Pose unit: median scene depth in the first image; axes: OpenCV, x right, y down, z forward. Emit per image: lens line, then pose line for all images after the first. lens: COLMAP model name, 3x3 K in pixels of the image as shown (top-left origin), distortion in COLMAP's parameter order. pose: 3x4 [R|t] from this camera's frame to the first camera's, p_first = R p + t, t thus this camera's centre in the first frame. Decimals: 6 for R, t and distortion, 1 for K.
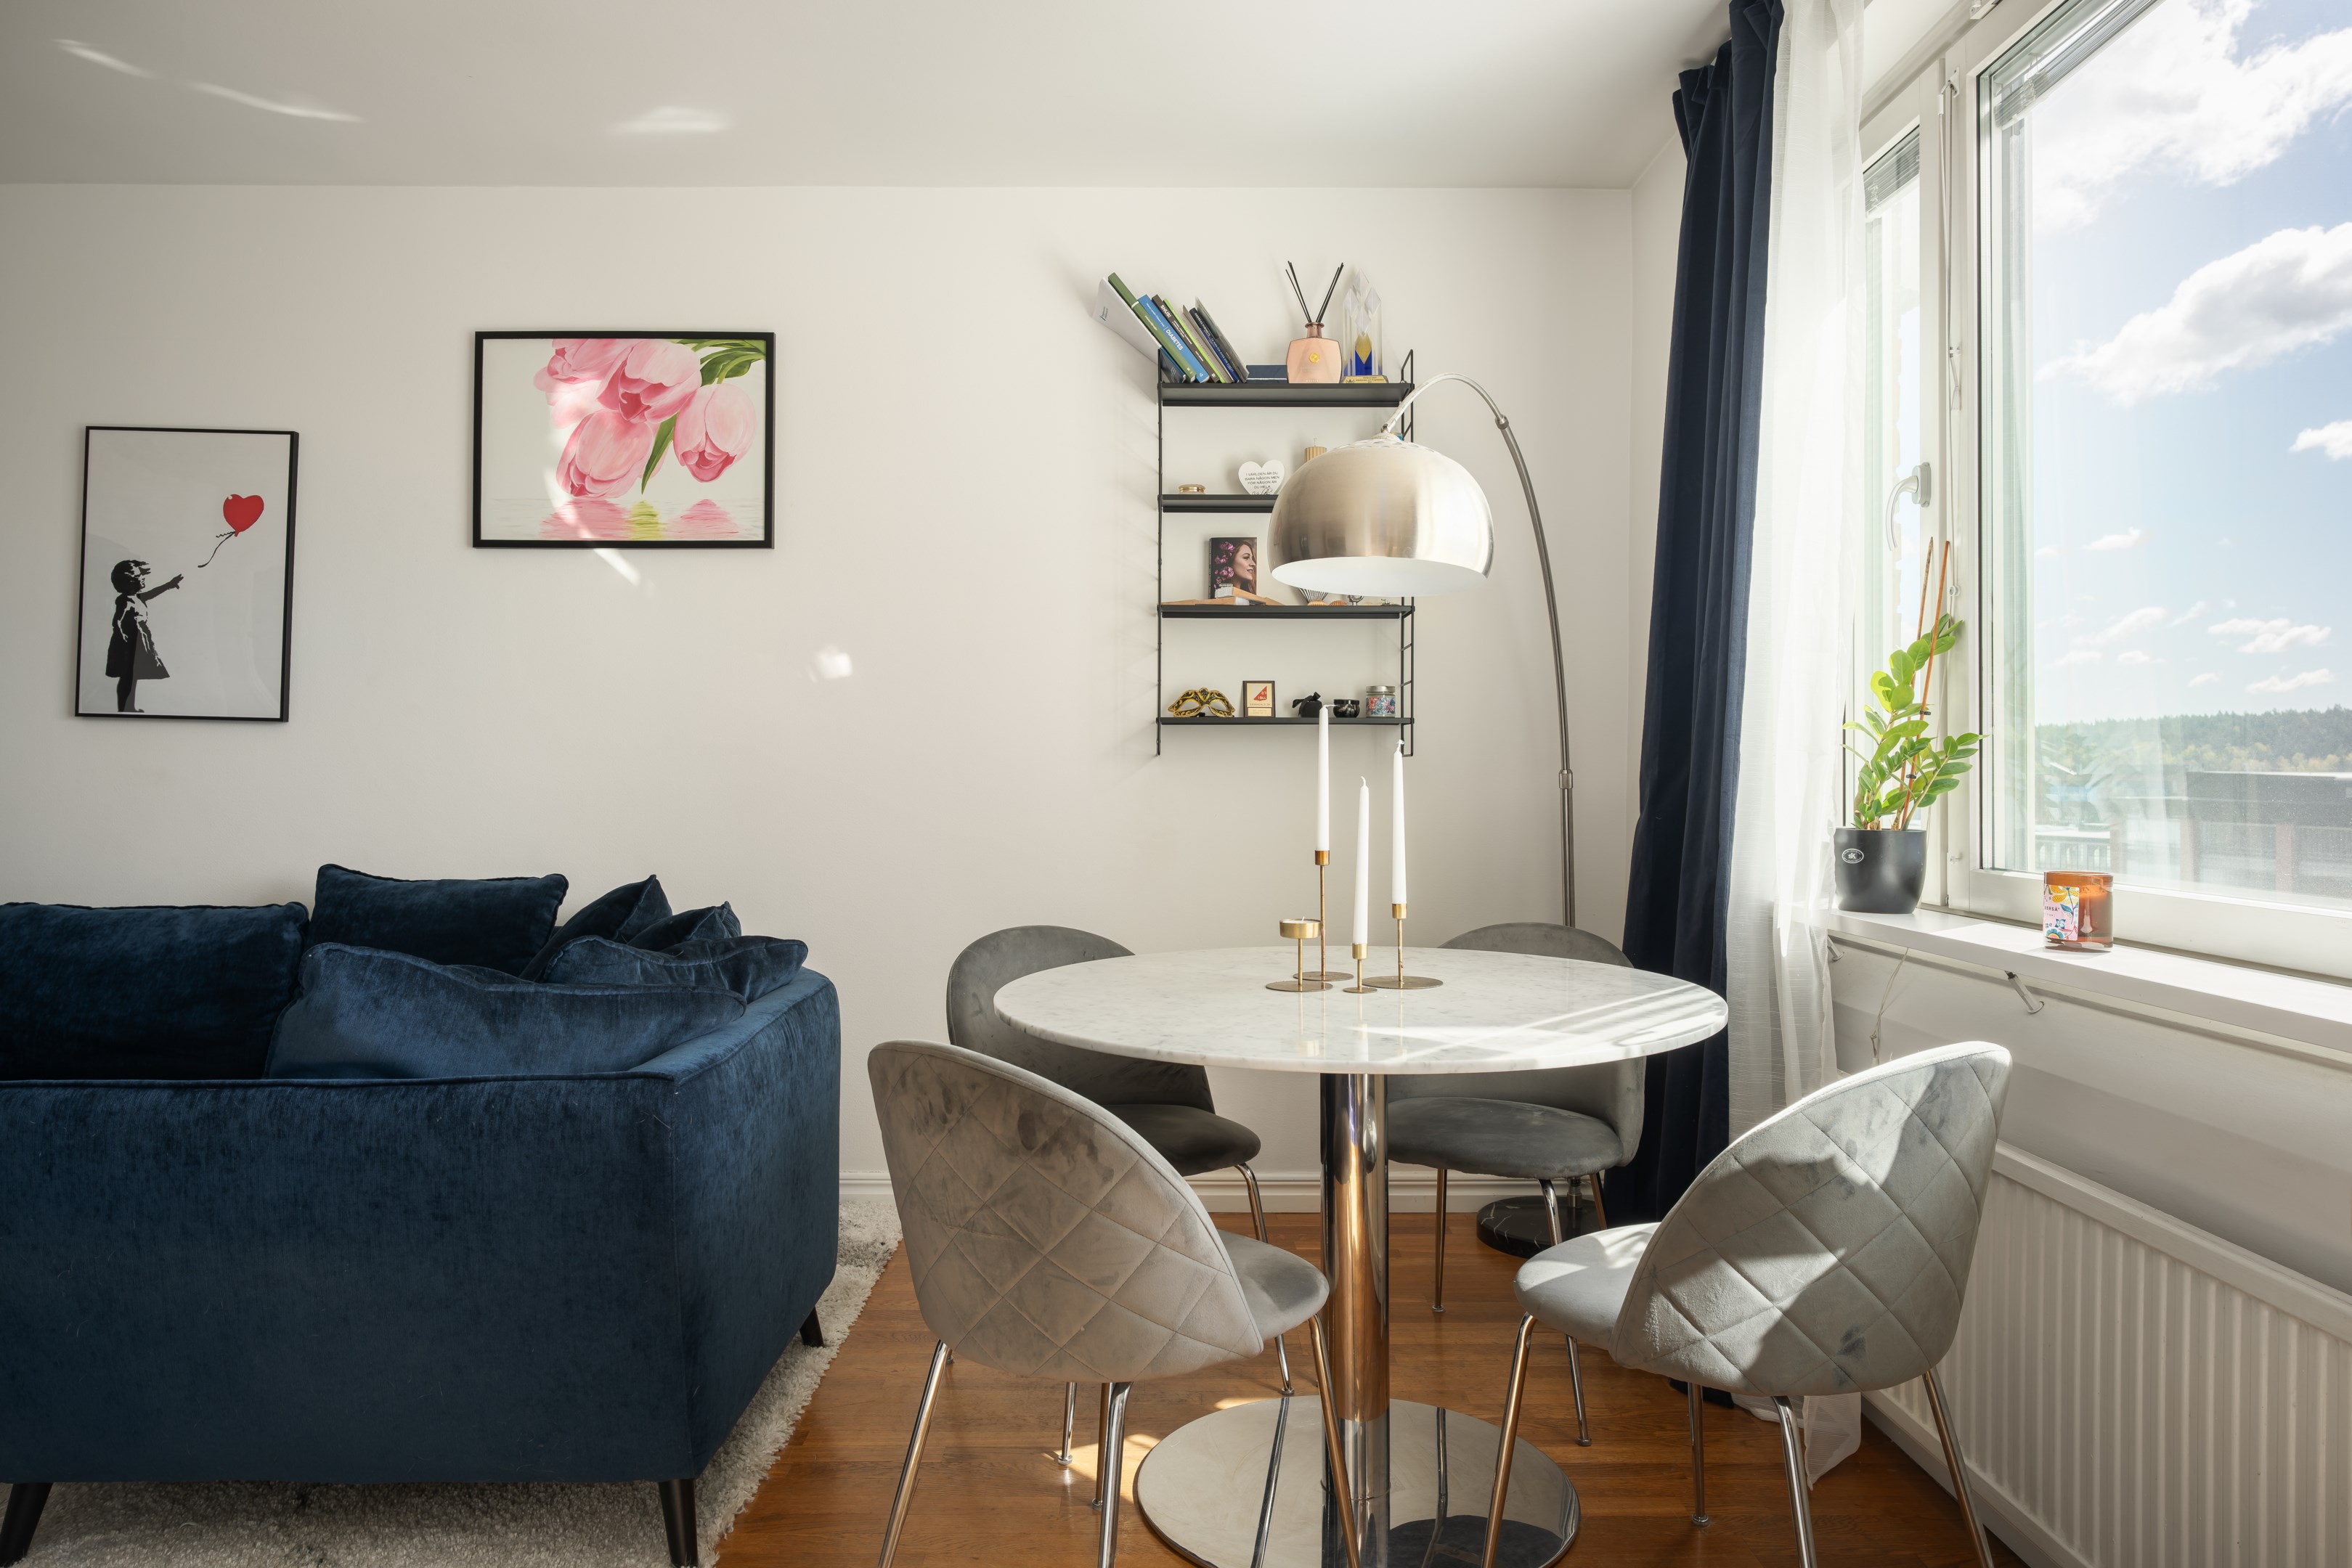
lens RADIAL K [[1528.8, 0, 1176.1], [0, 1528.8, 749.3], [0, 0, 1]] dist [-0.004320, 0.002158]
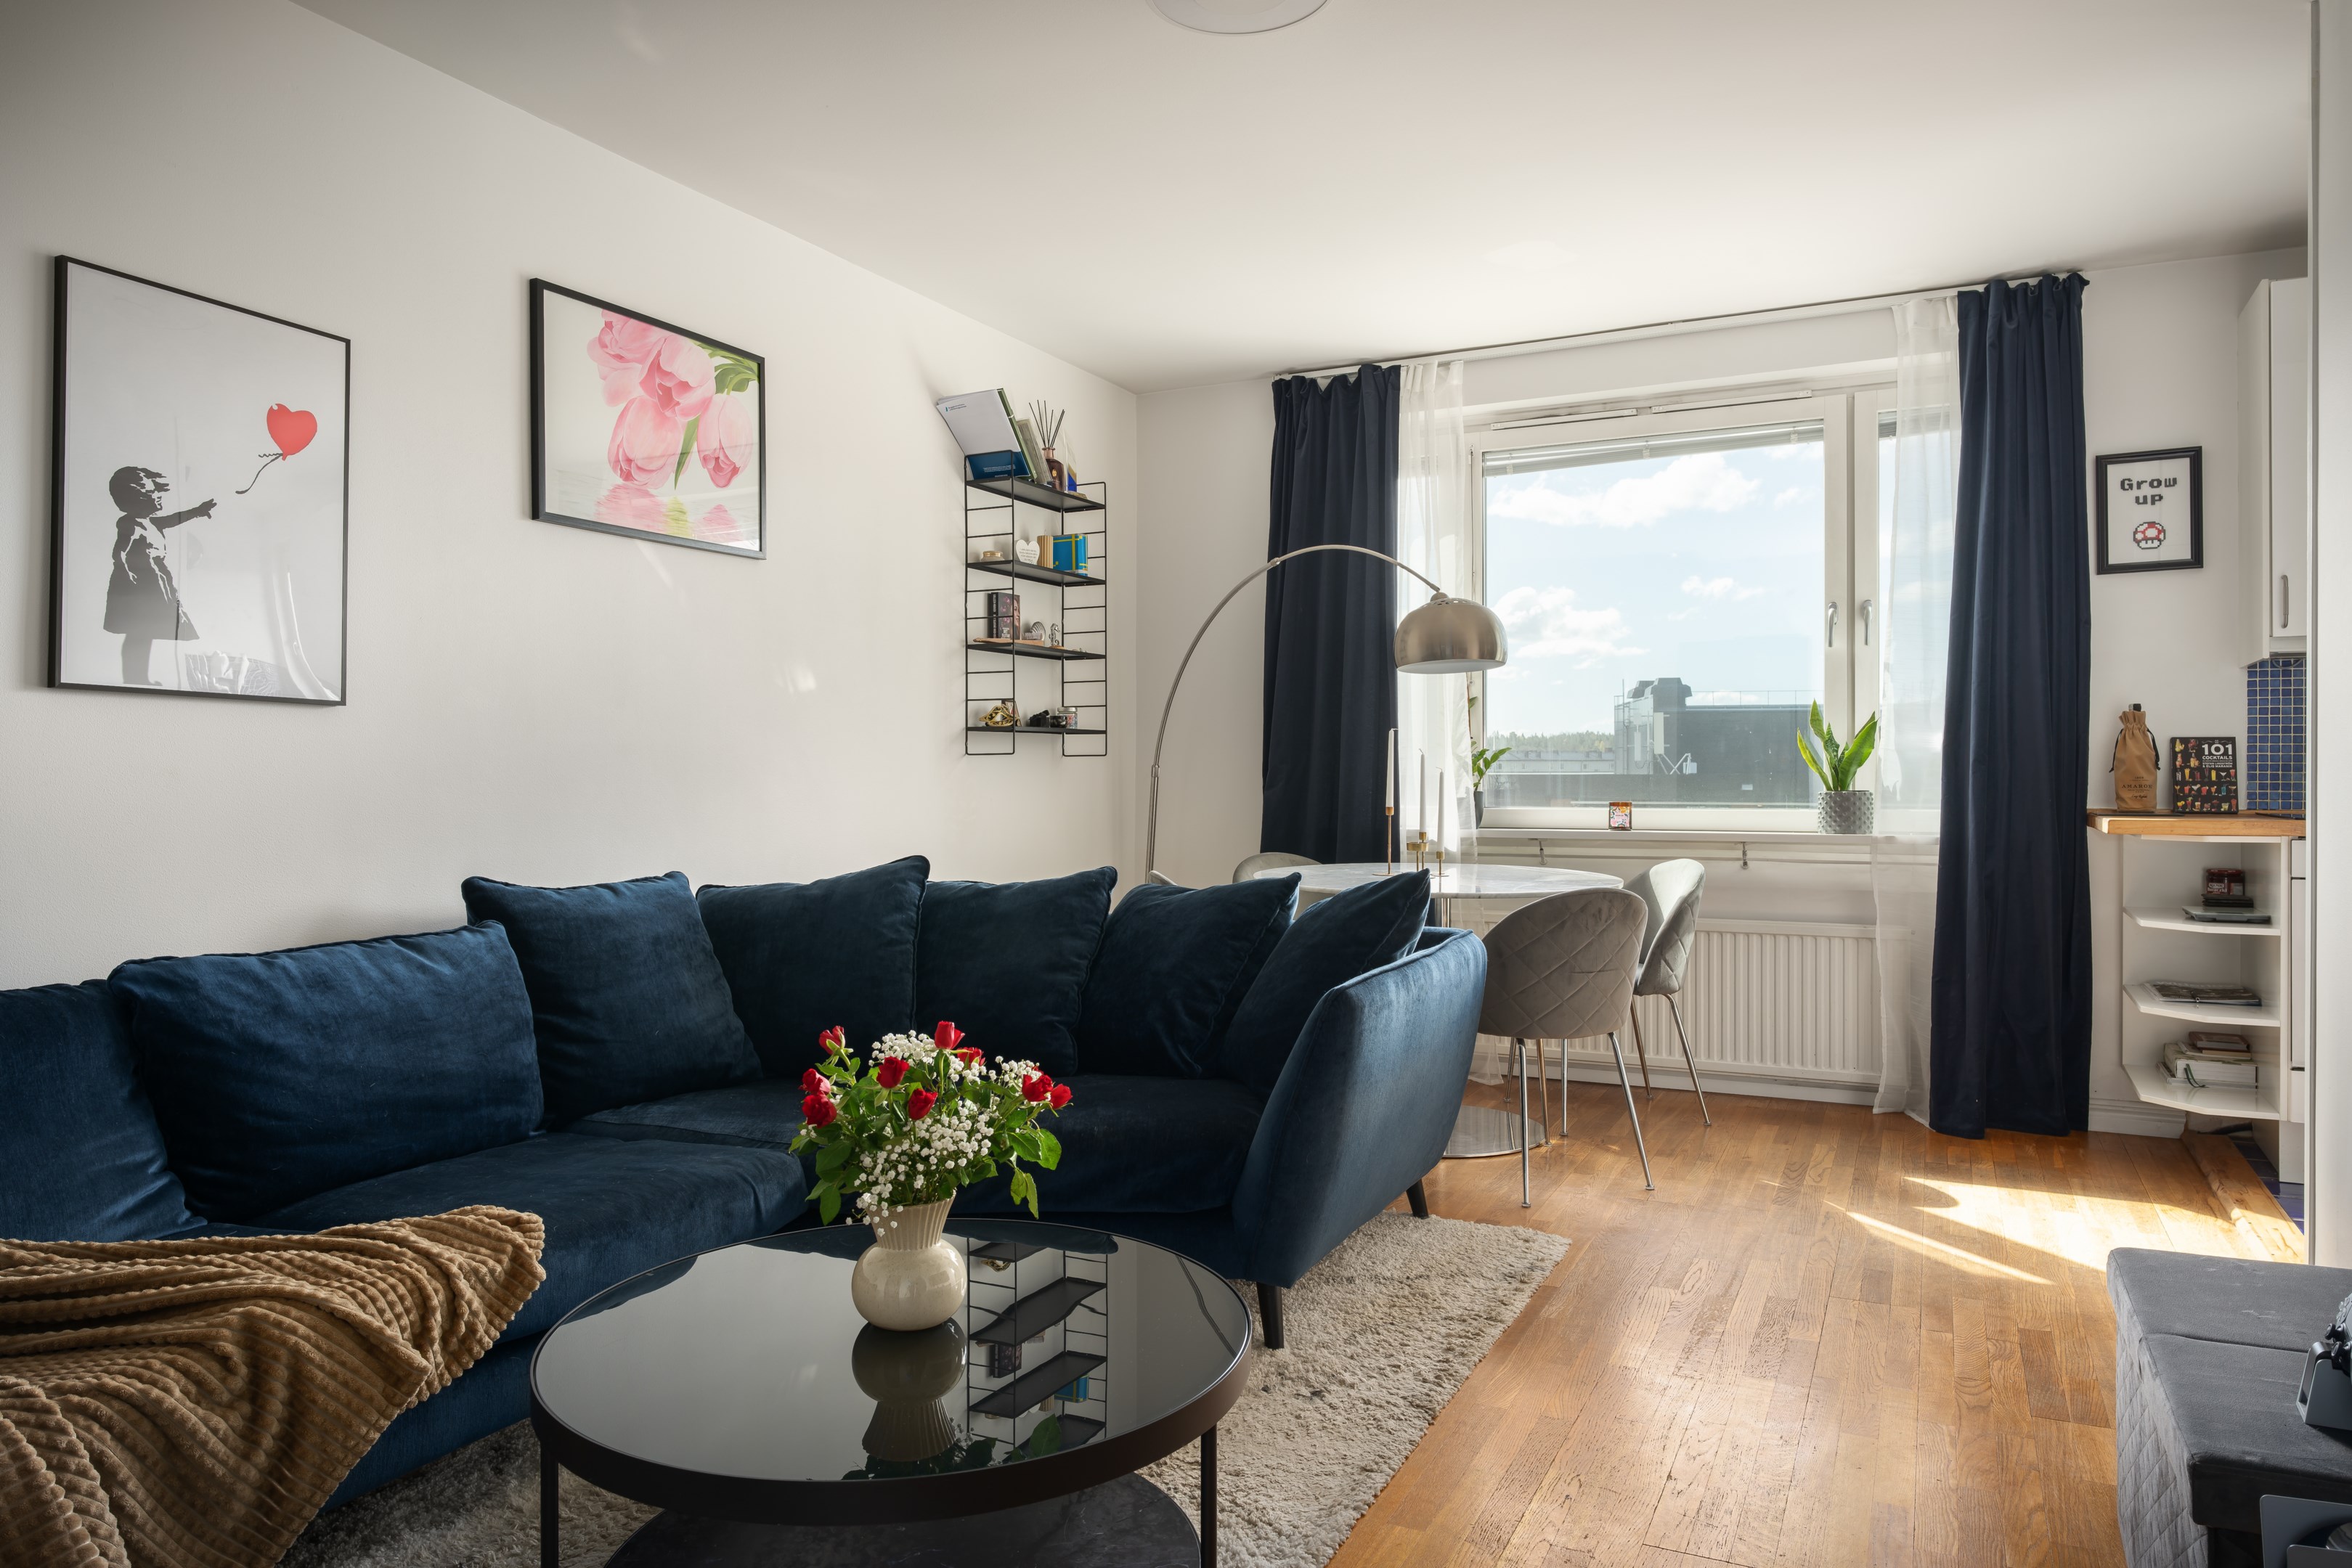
lens RADIAL K [[1528.8, 0, 1165.8], [0, 1528.8, 782.1], [0, 0, 1]] dist [-0.004320, 0.002158]
pose [[0.455157, -0.010285, 0.890352, -1.146644], [-0.007899, 0.999847, 0.015588, 0.006481], [-0.890376, -0.014127, 0.455006, 0.269174]]
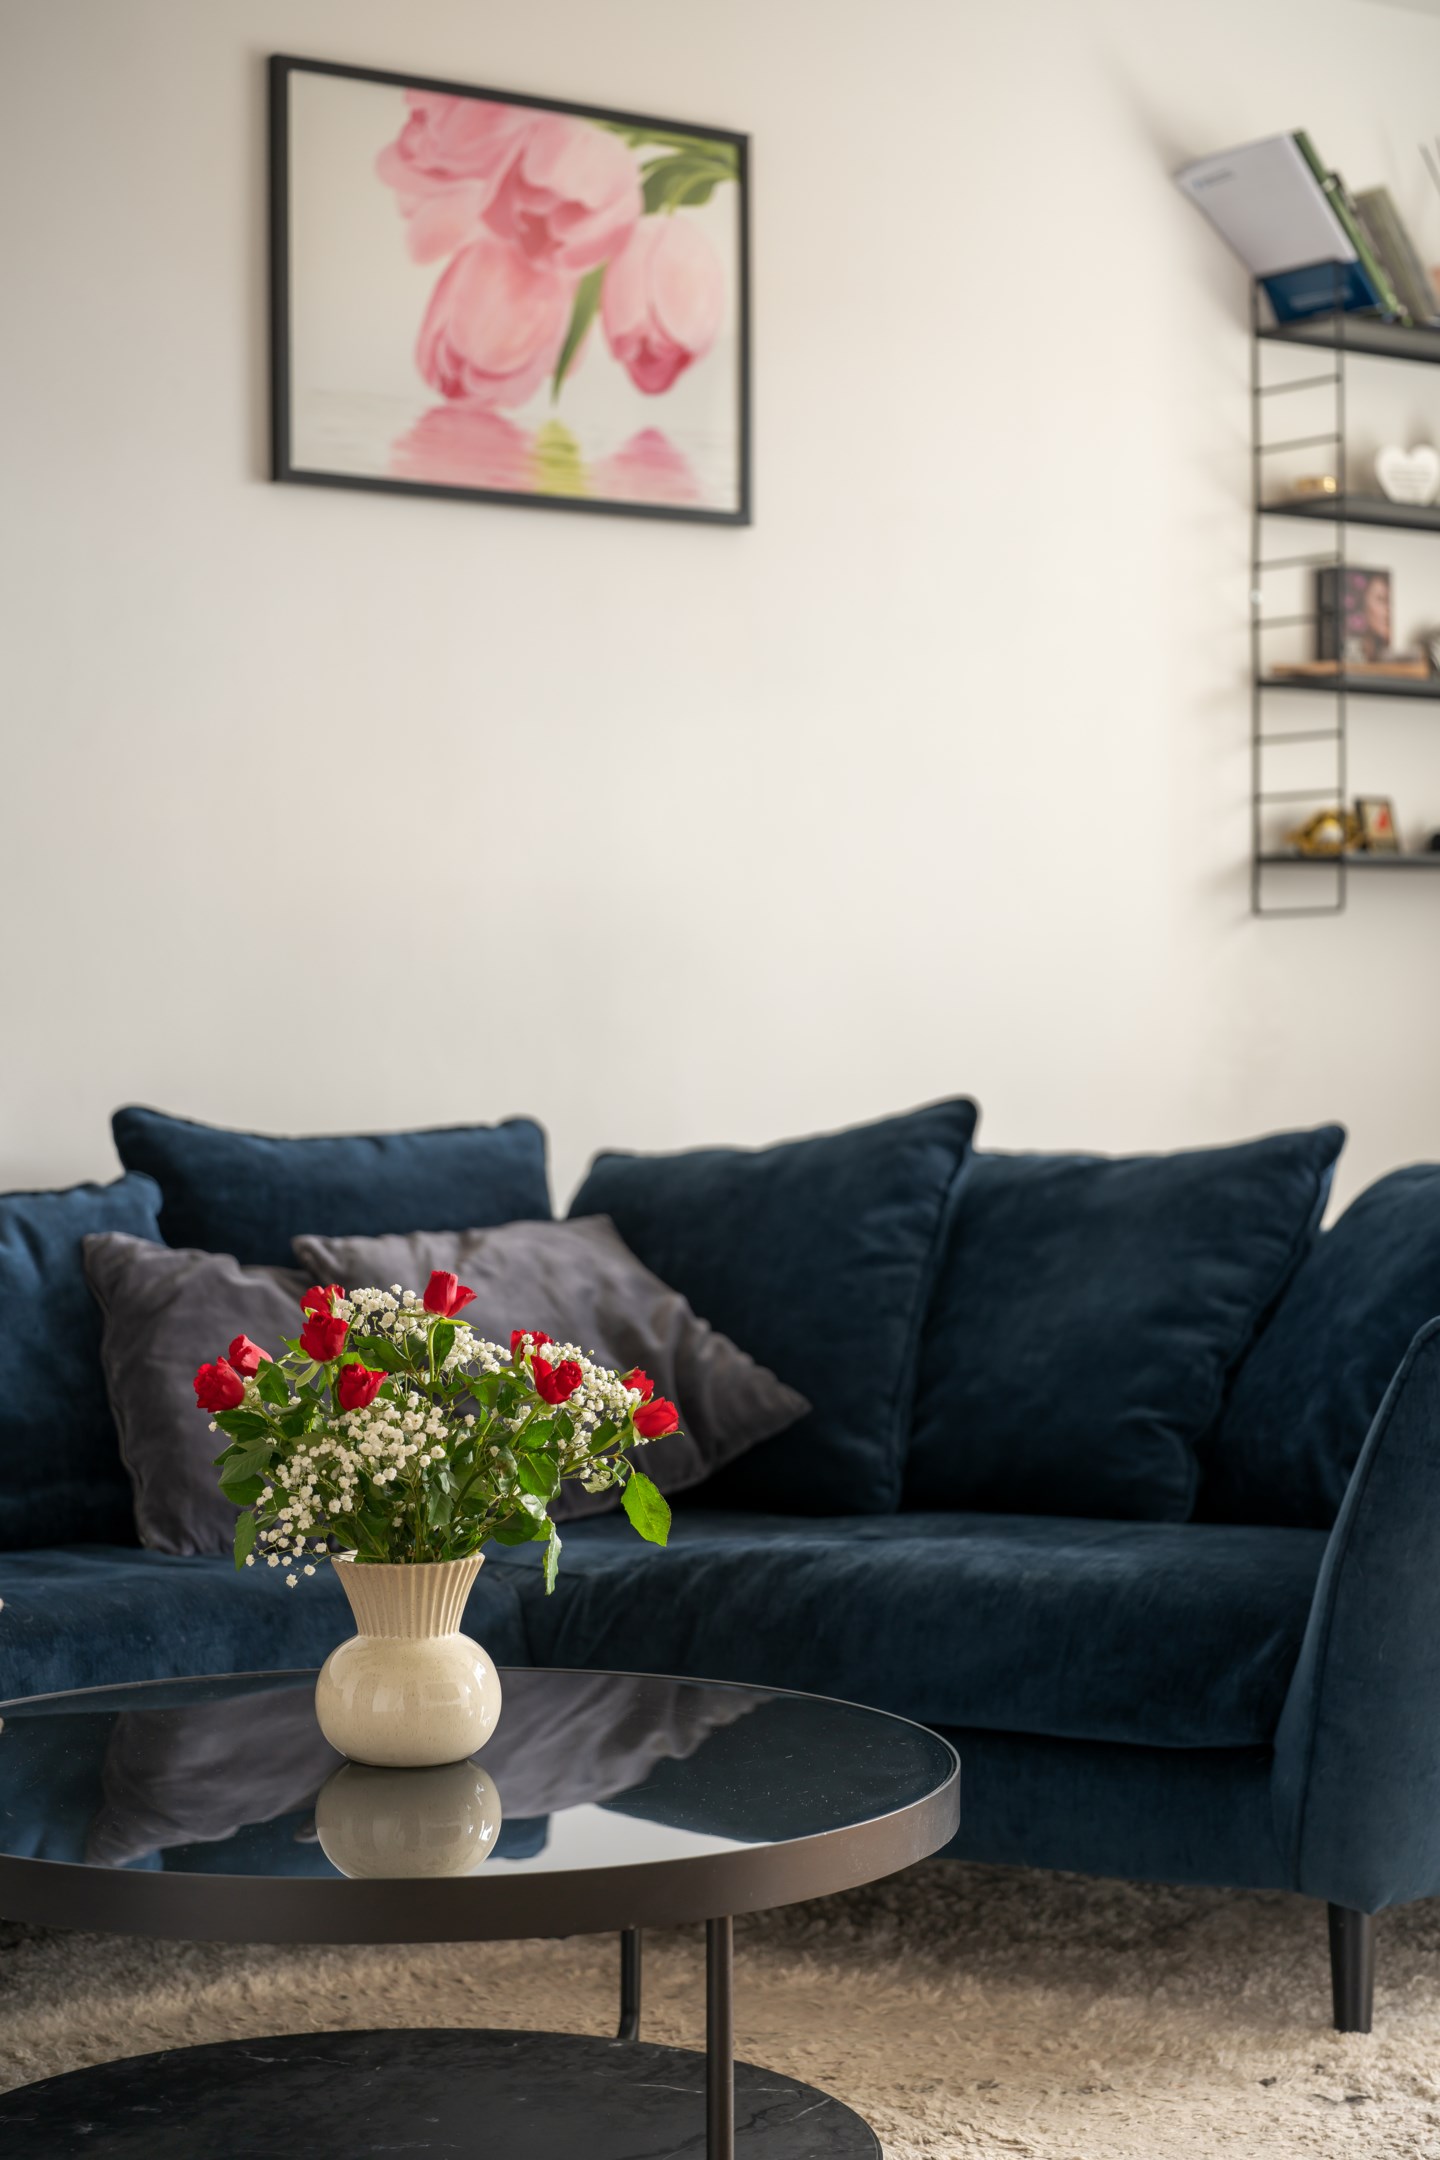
lens RADIAL K [[3843.8, 0, 671.3], [0, 3843.8, 1091.9], [0, 0, 1]] dist [0.002610, 0.000000]
pose [[0.815429, -0.010778, 0.578757, -1.145055], [-0.004287, 0.999687, 0.024657, 0.040003], [-0.578841, -0.022588, 0.815127, -0.126150]]
